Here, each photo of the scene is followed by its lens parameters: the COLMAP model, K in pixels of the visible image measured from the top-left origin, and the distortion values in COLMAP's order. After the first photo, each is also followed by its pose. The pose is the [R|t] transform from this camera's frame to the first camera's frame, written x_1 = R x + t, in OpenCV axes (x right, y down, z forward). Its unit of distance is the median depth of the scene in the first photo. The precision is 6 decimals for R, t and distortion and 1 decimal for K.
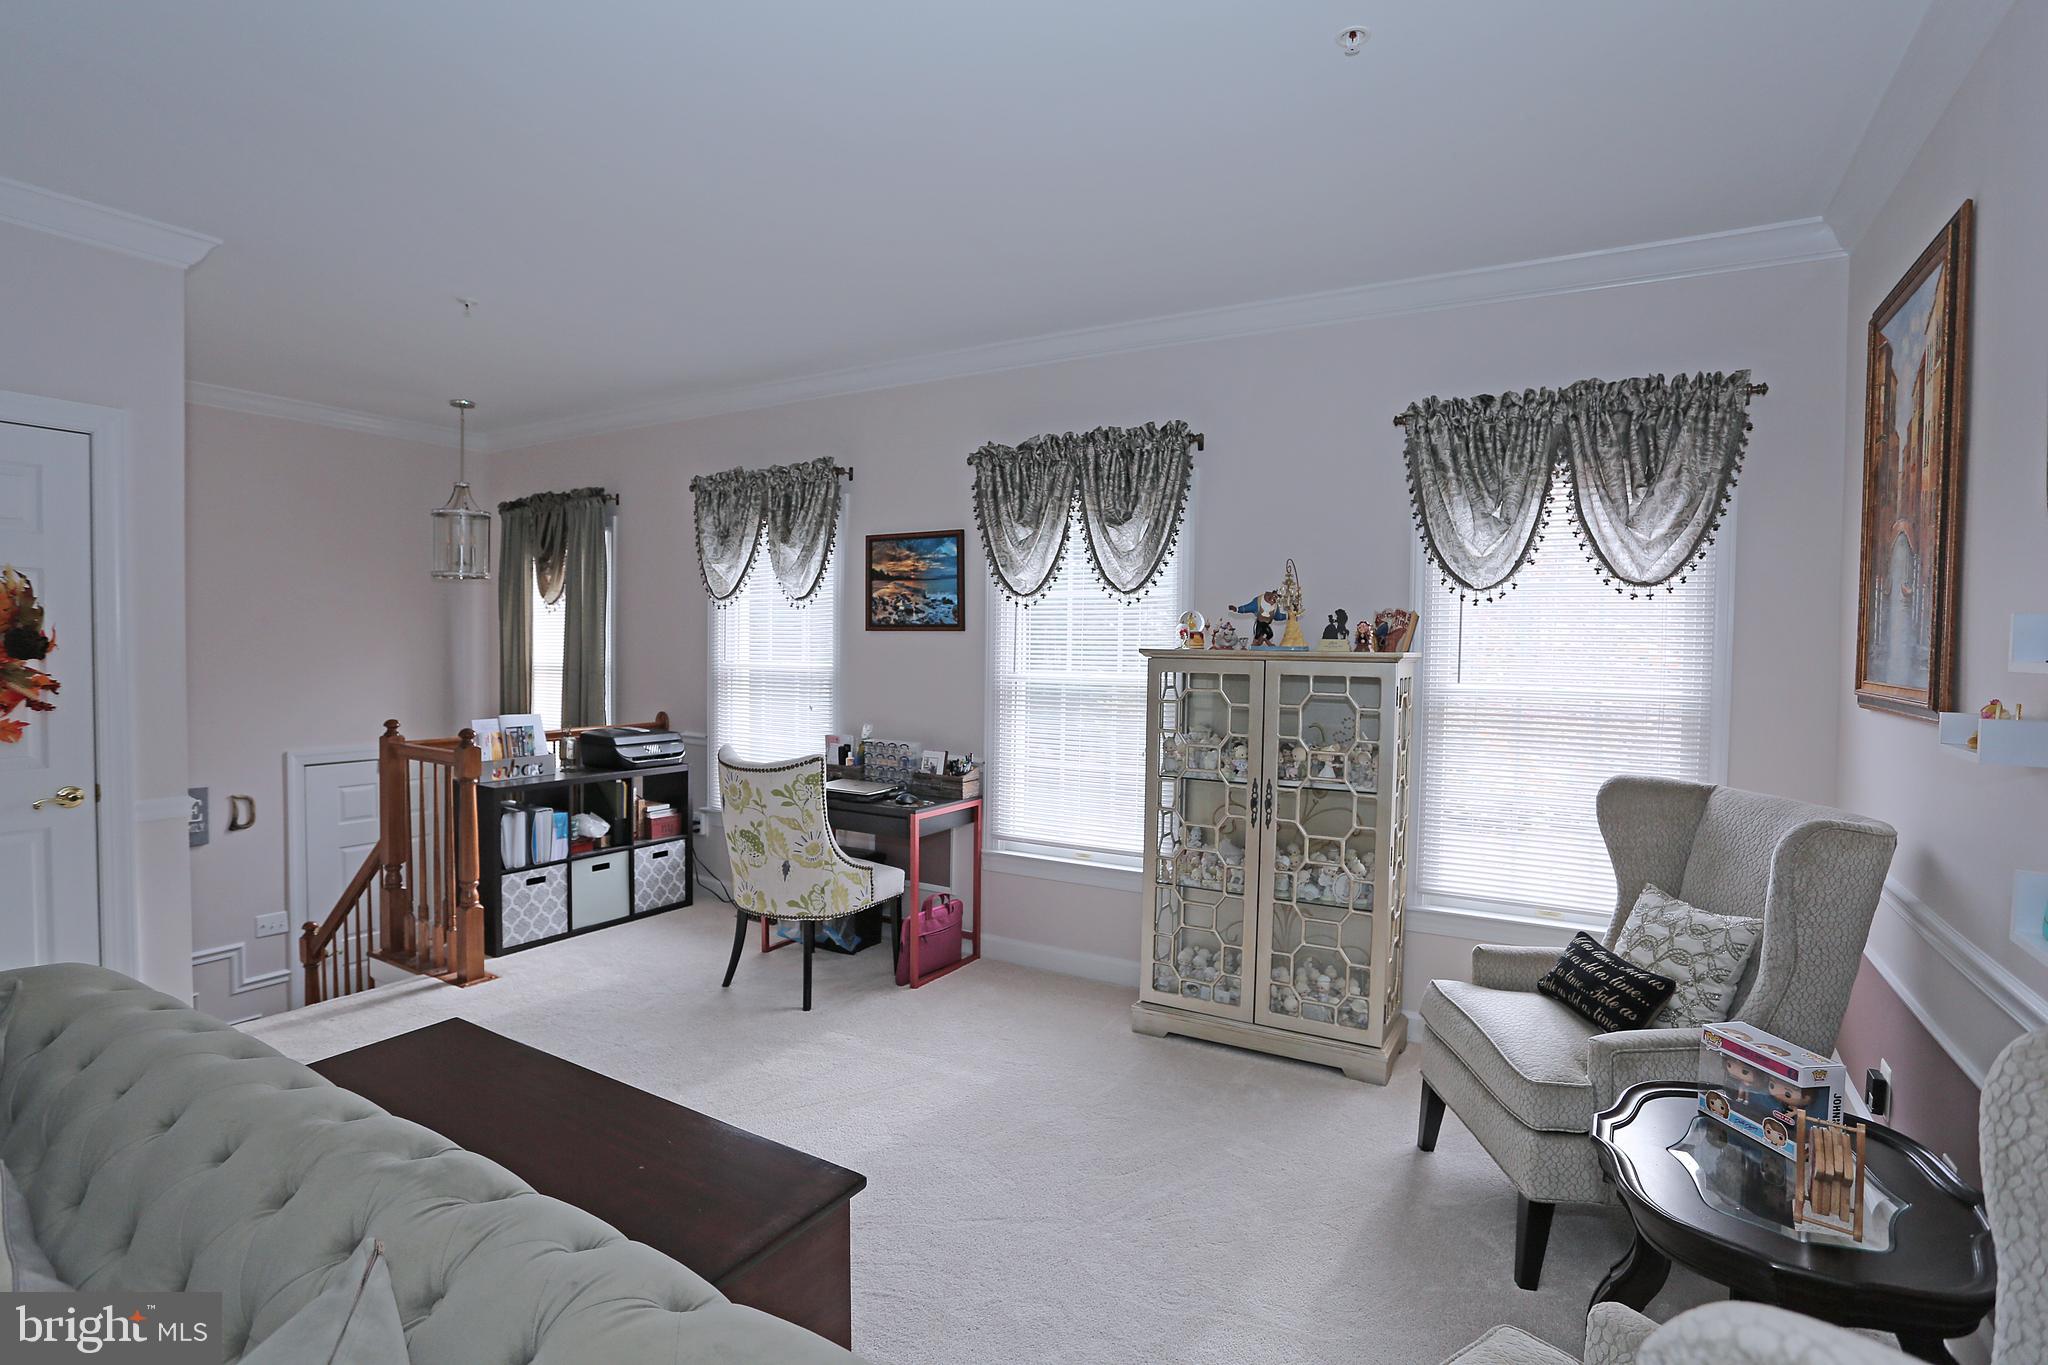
lens RADIAL K [[1001.5, 0, 1017.4], [0, 1001.5, 674.5], [0, 0, 1]] dist [-0.078048, 0.035362]
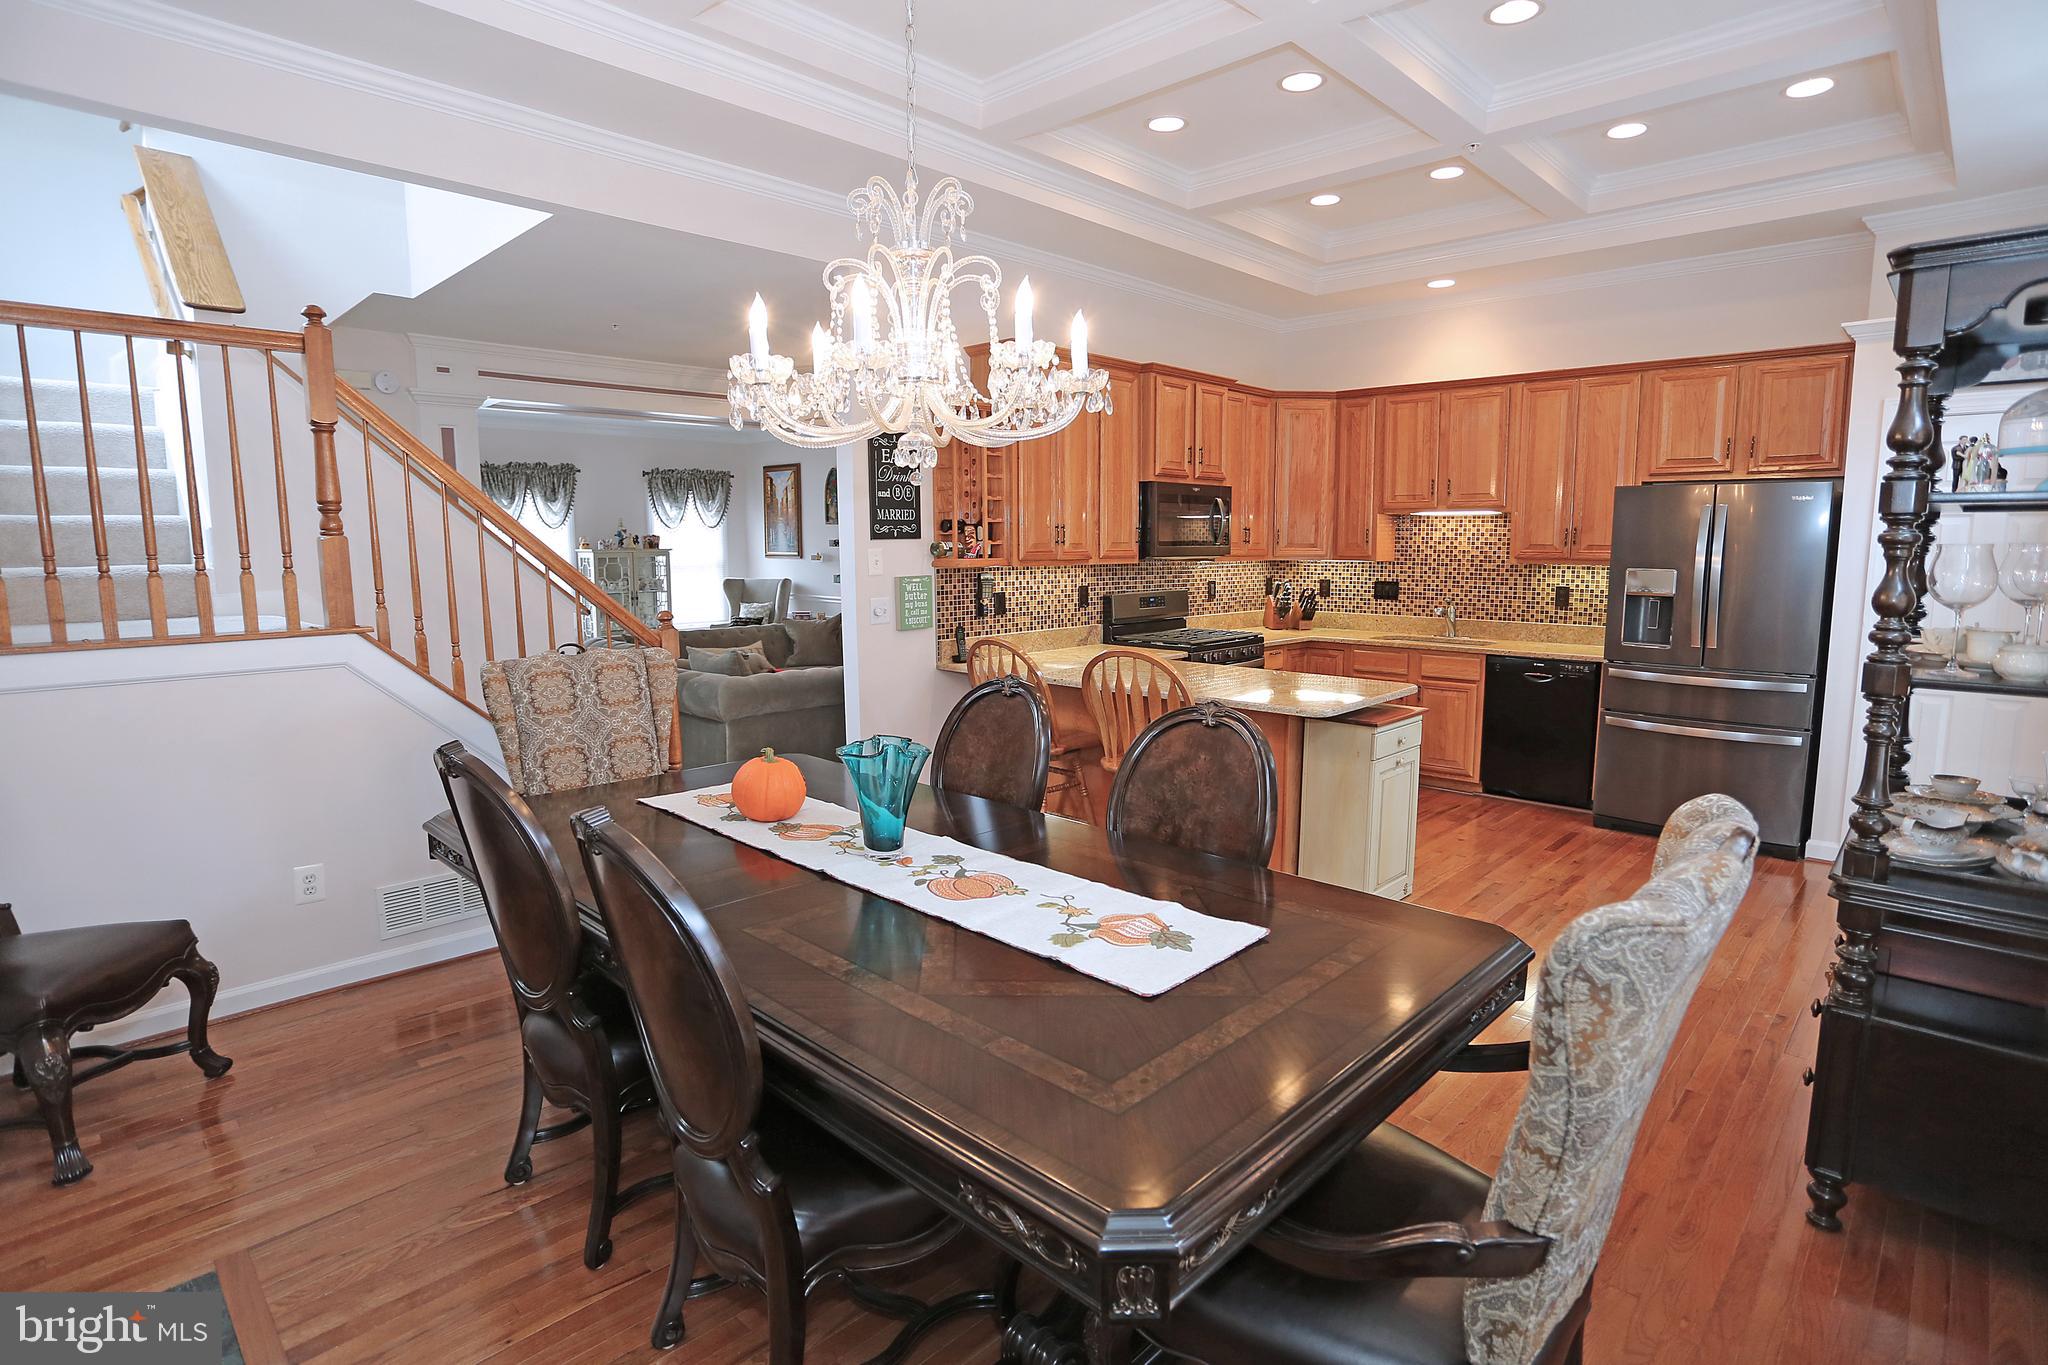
lens RADIAL K [[1034.8, 0, 1023.7], [0, 1034.8, 673.6], [0, 0, 1]] dist [-0.083932, 0.040557]
pose [[0.231582, -0.140483, 0.962618, -2.044079], [0.038361, 0.990067, 0.135260, -0.018416], [-0.972059, 0.005604, 0.234671, -0.734883]]
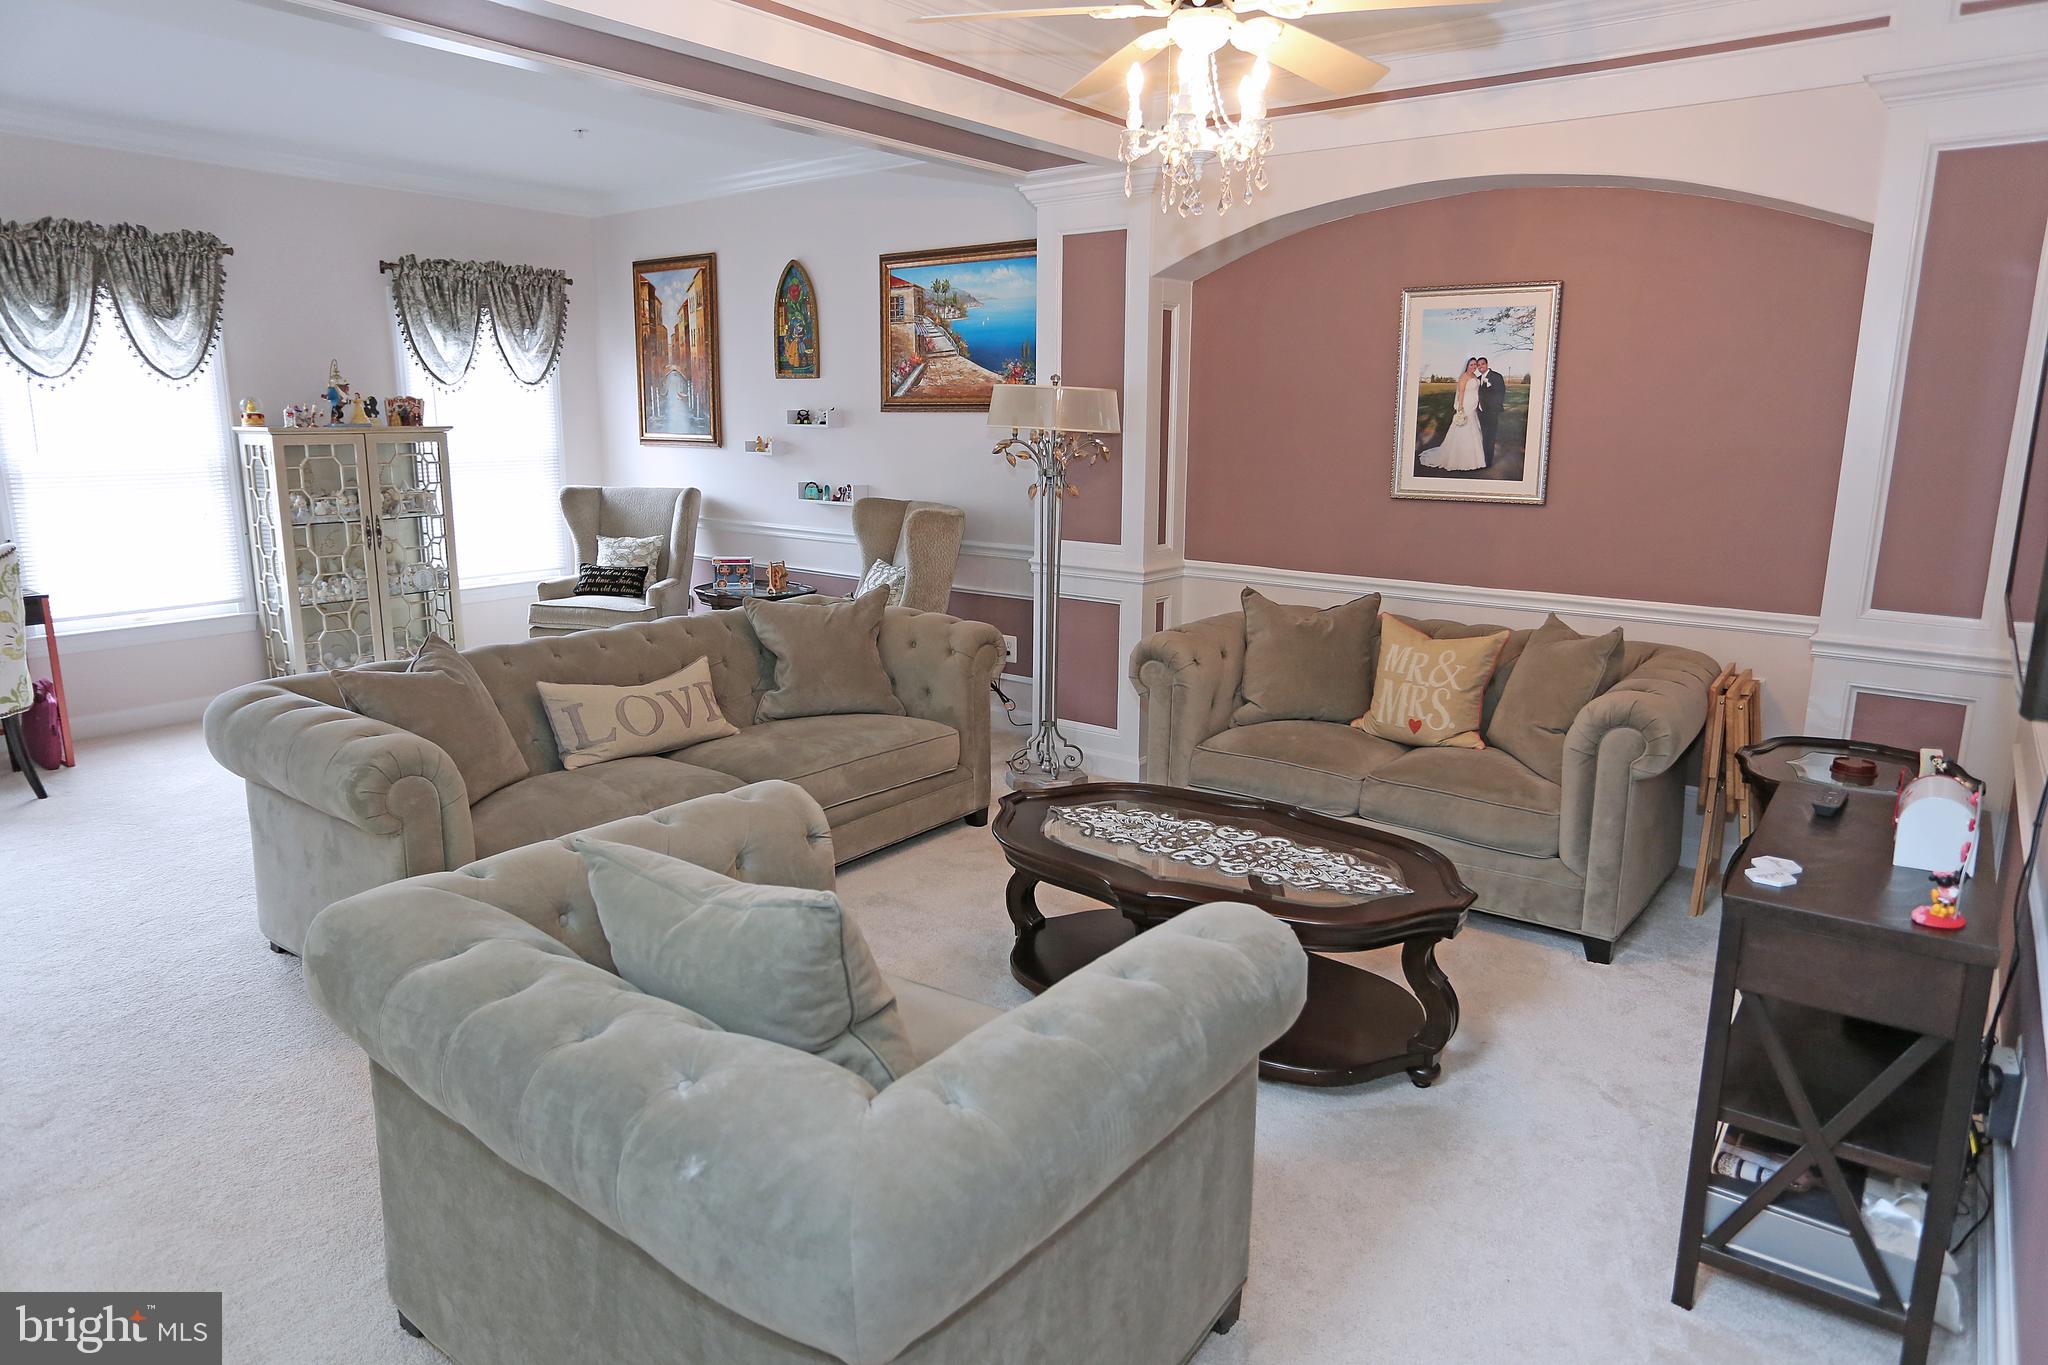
lens RADIAL K [[1245.3, 0, 1022.9], [0, 1245.3, 671.8], [0, 0, 1]] dist [-0.066005, 0.049864]
pose [[0.119183, -0.215431, 0.969219, -1.138613], [0.028331, 0.976517, 0.213569, -0.022877], [-0.992468, 0.002005, 0.122487, -0.134834]]
